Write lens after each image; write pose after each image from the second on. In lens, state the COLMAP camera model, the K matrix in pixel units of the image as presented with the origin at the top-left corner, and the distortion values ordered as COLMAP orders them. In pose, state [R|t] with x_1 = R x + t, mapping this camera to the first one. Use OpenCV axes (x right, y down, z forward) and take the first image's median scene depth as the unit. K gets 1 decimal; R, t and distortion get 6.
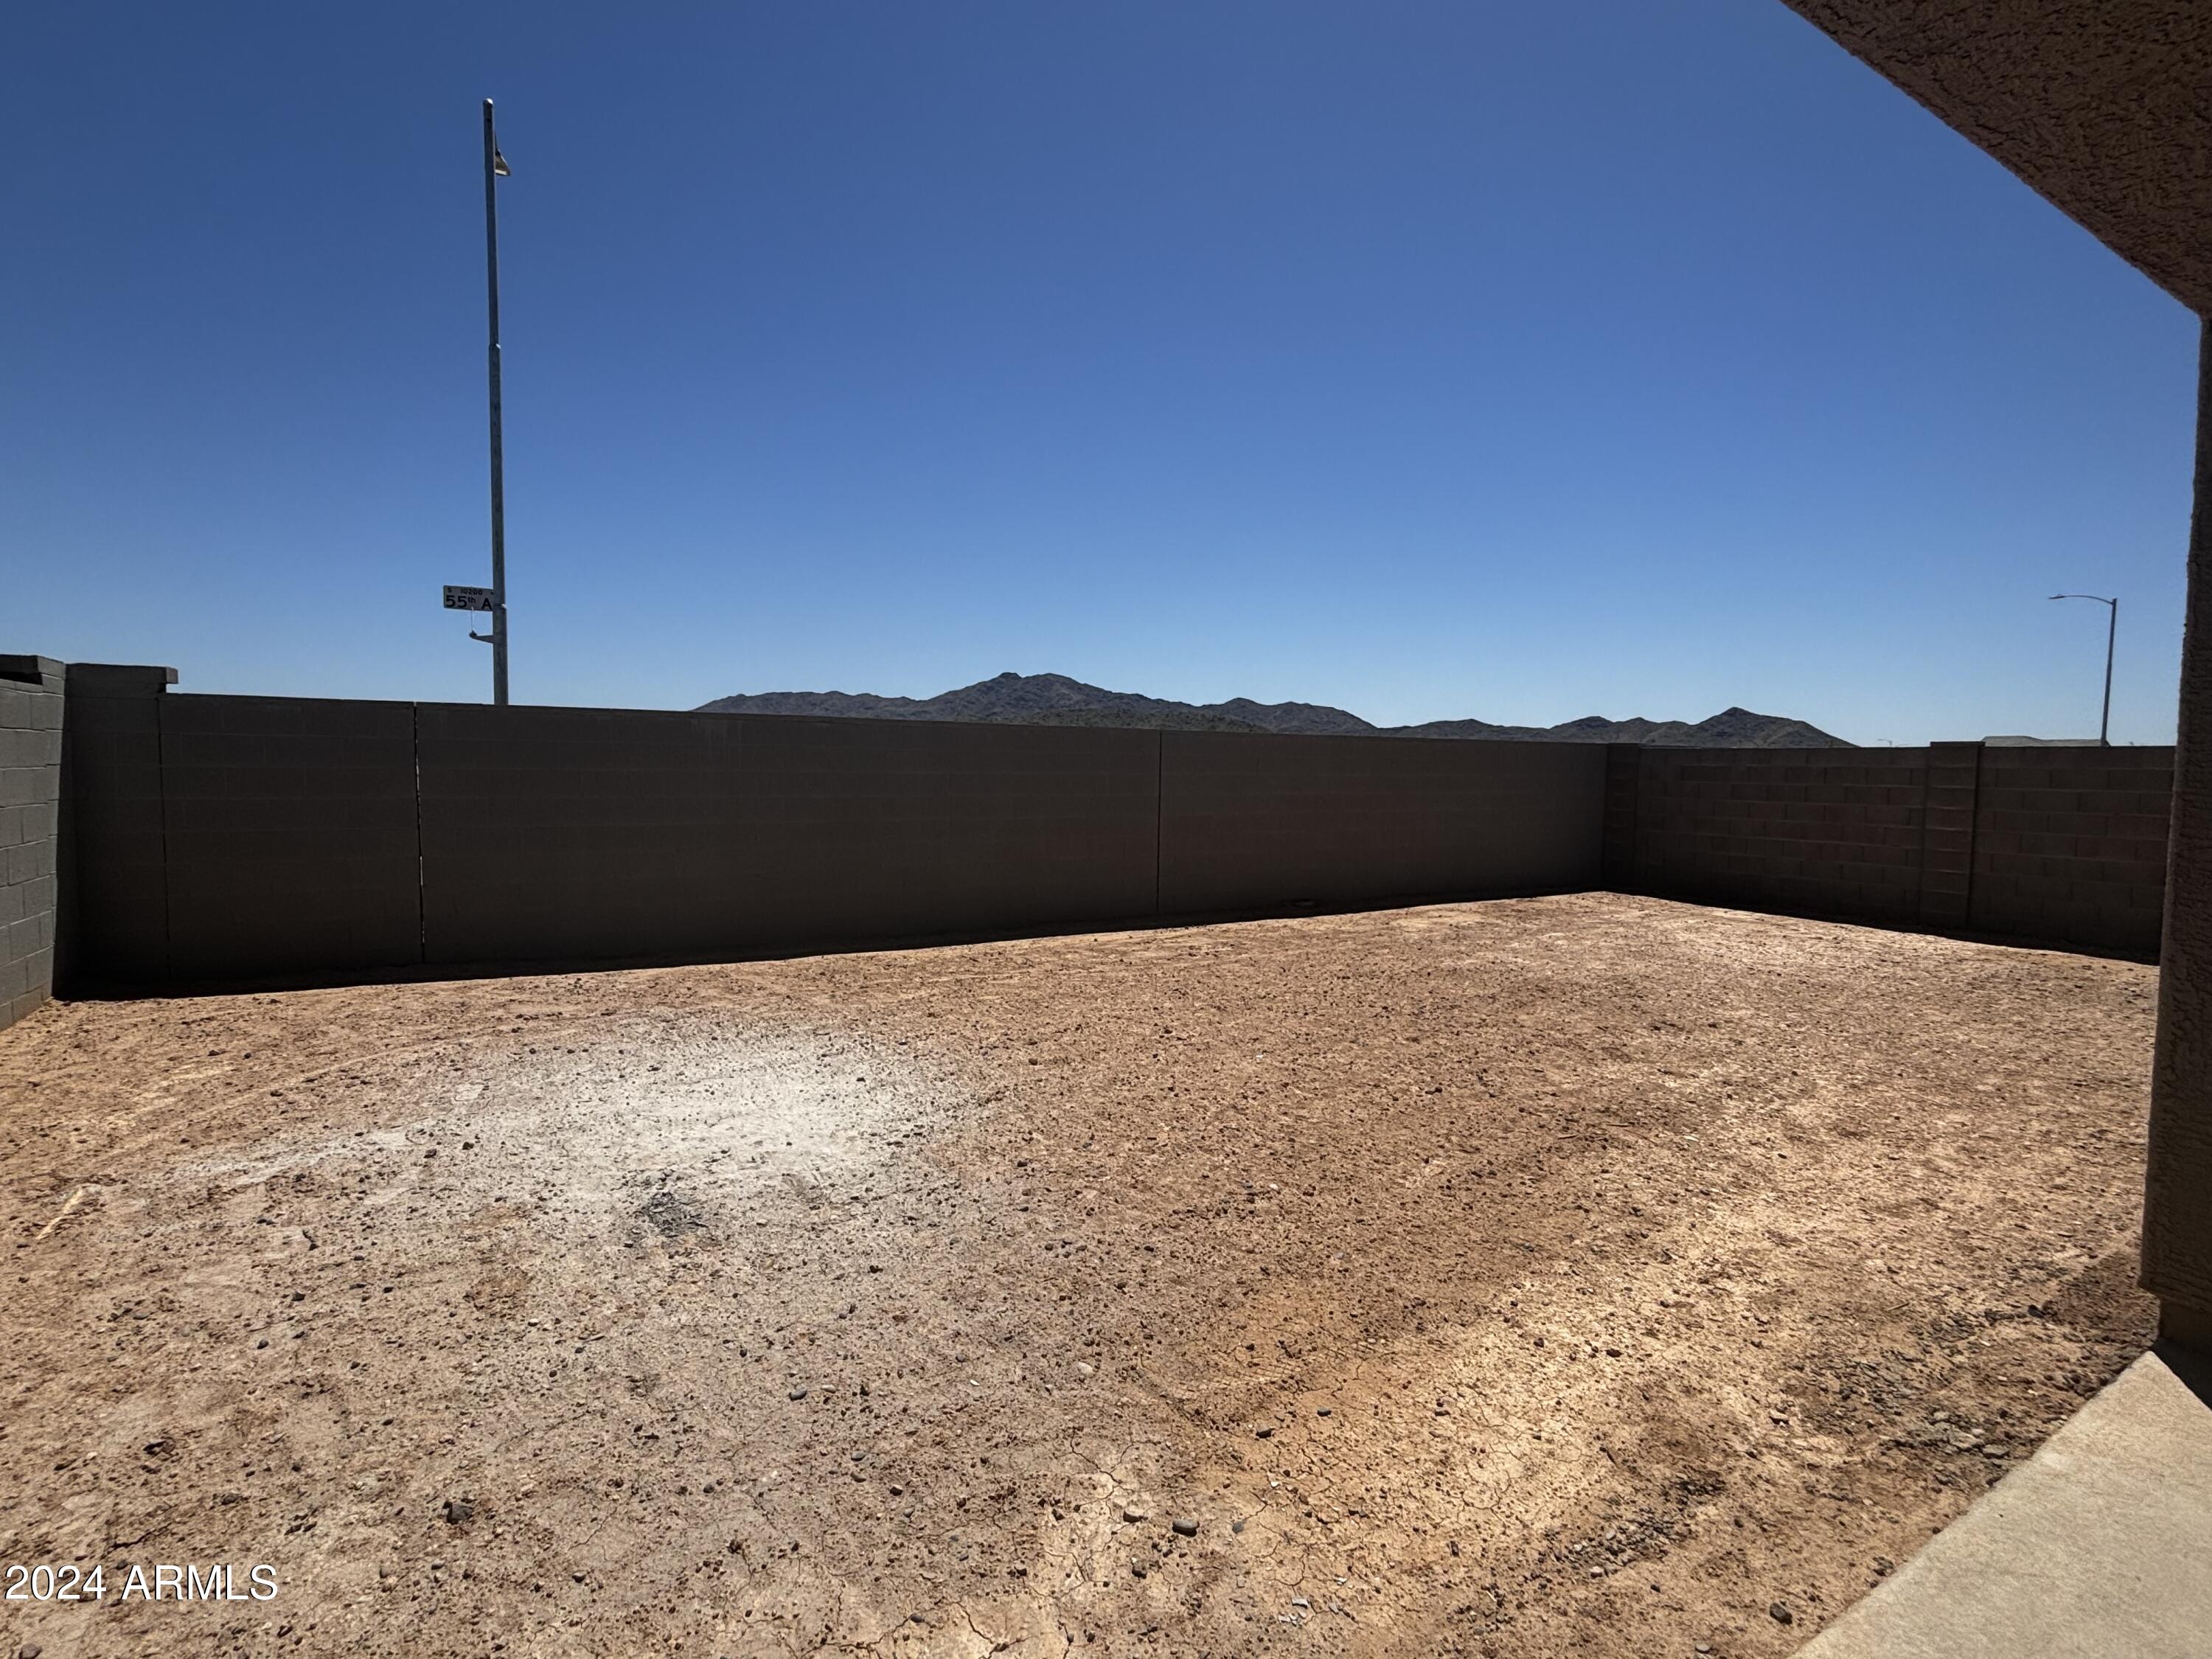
lens RADIAL K [[1005.5, 0, 1106.0], [0, 1005.5, 829.5], [0, 0, 1]] dist [-0.001214, -0.000241]
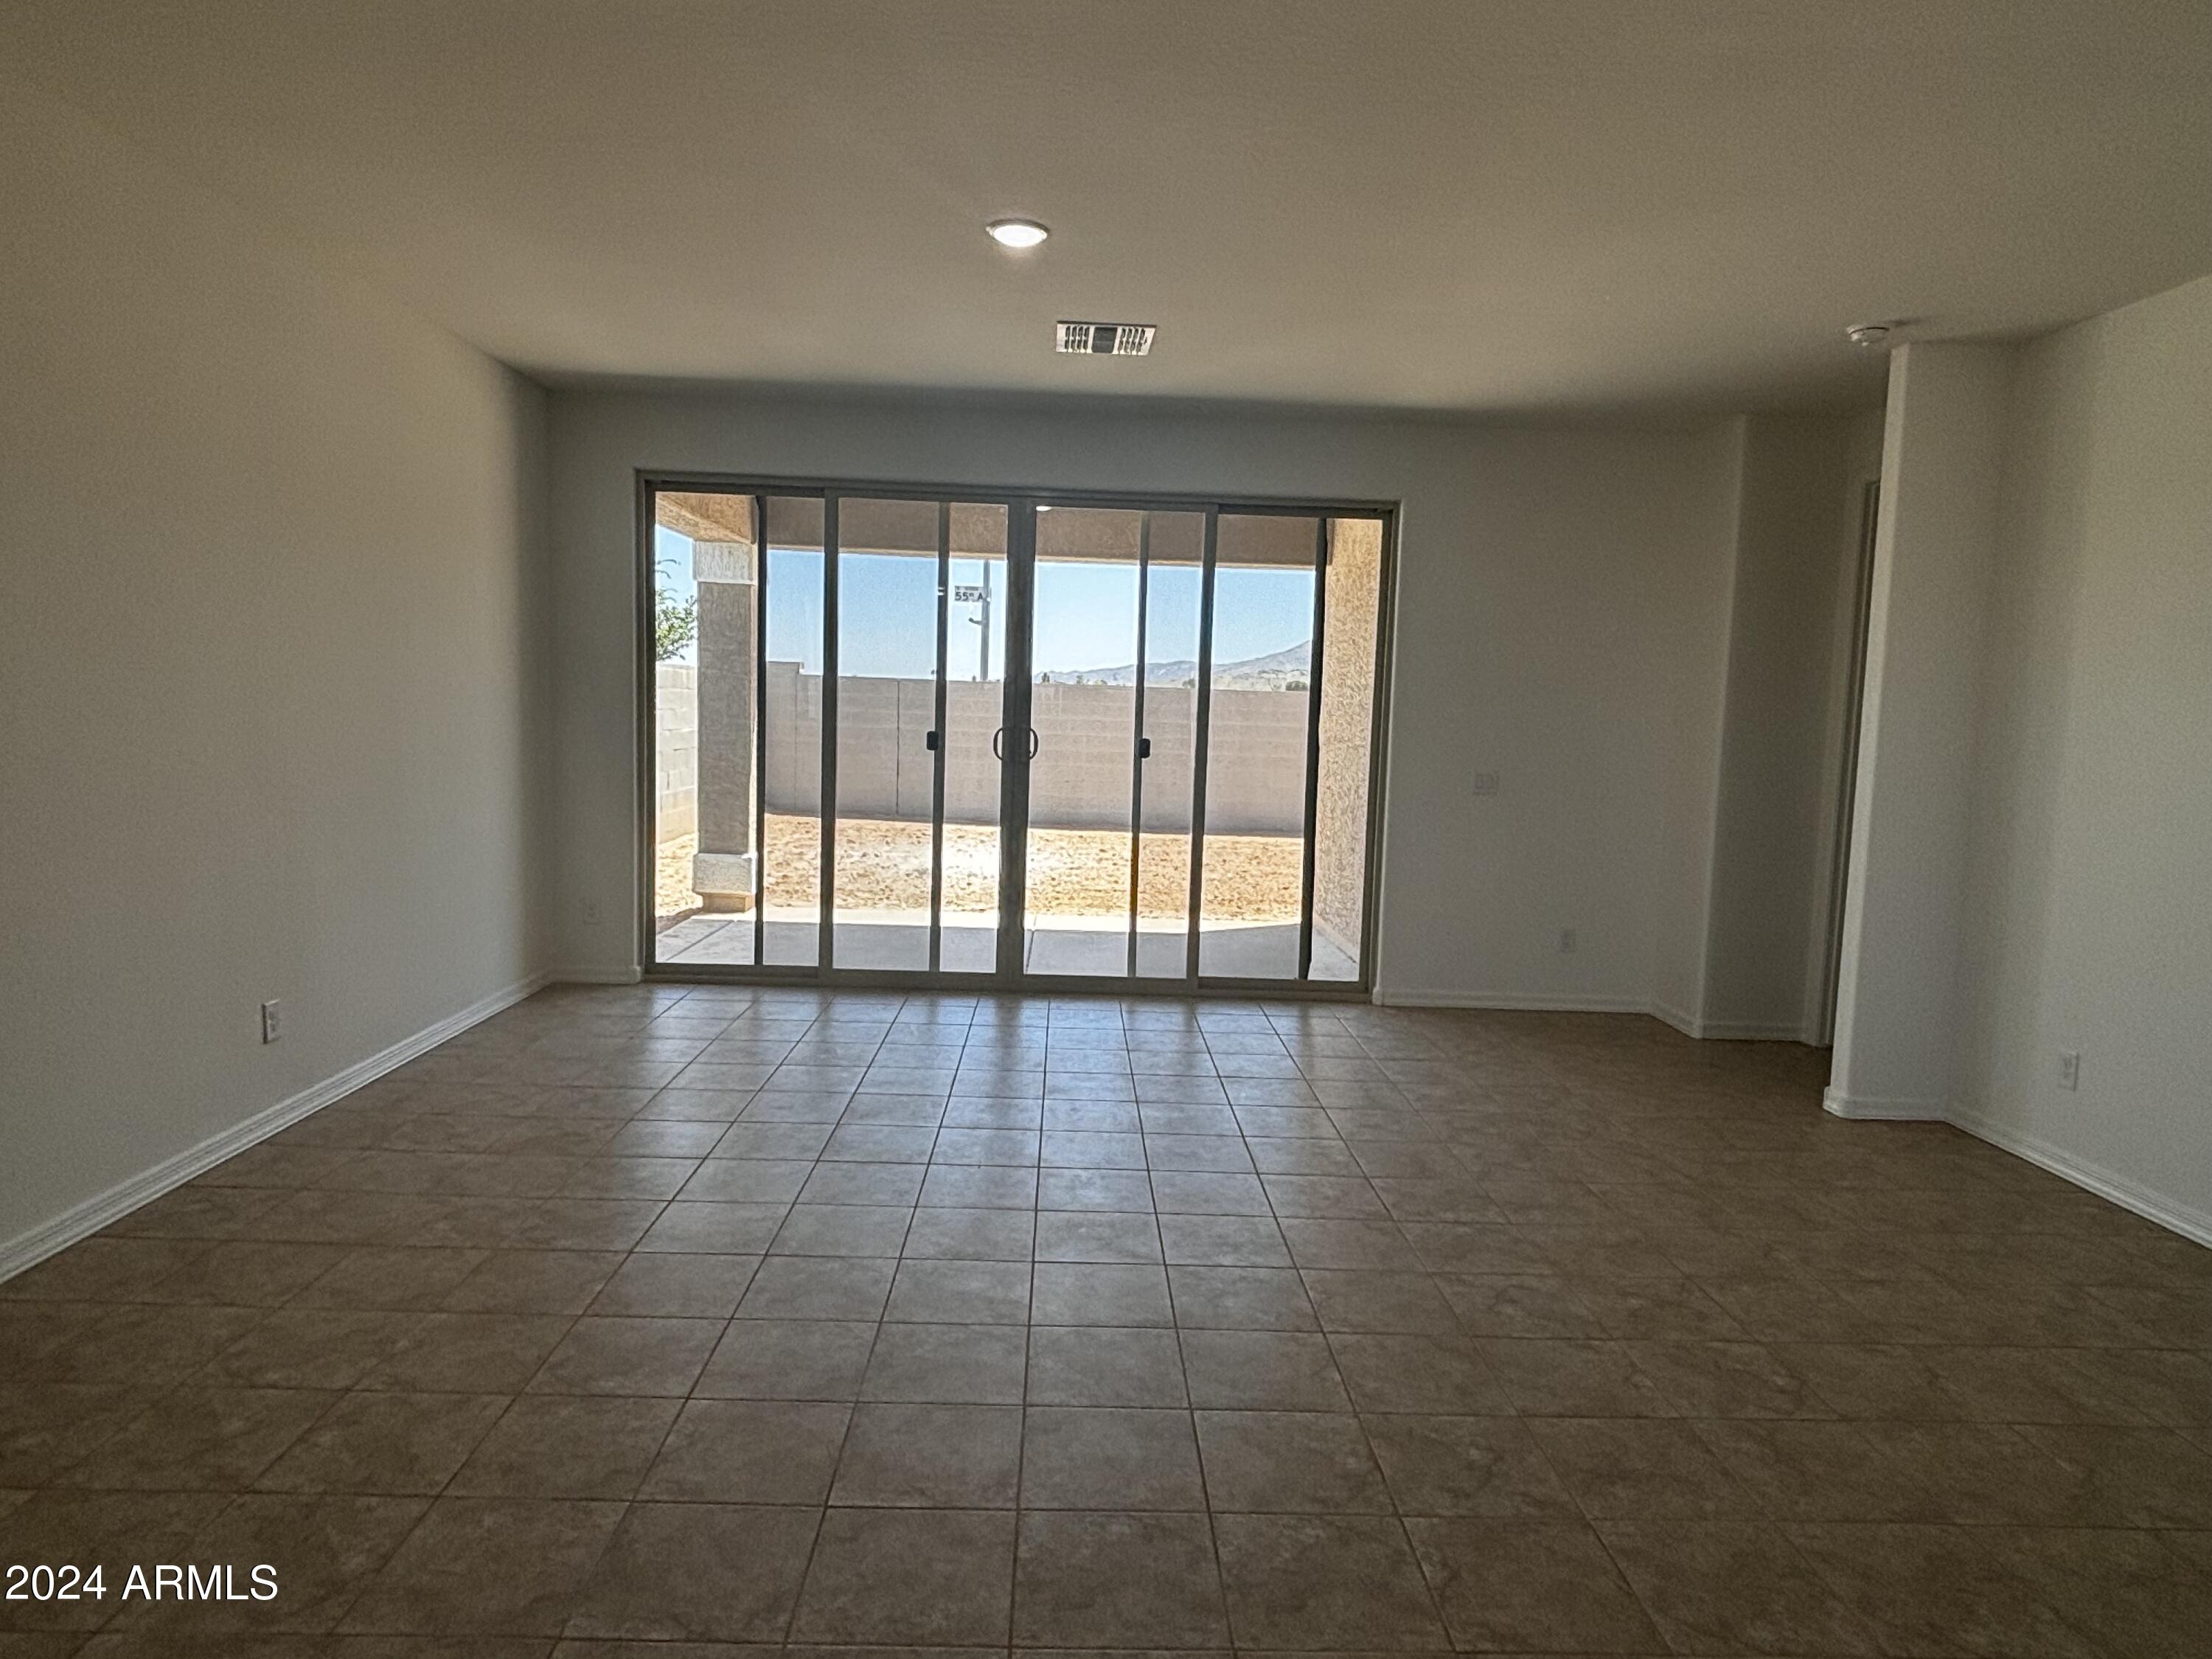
lens RADIAL K [[1312.6, 0, 1106.0], [0, 1312.6, 829.5], [0, 0, 1]] dist [0.030858, -0.000577]
pose [[0.863954, 0.061140, -0.499846, 1.074367], [-0.053186, 0.998129, 0.030160, 0.076782], [0.500754, 0.000528, 0.865589, -1.128809]]
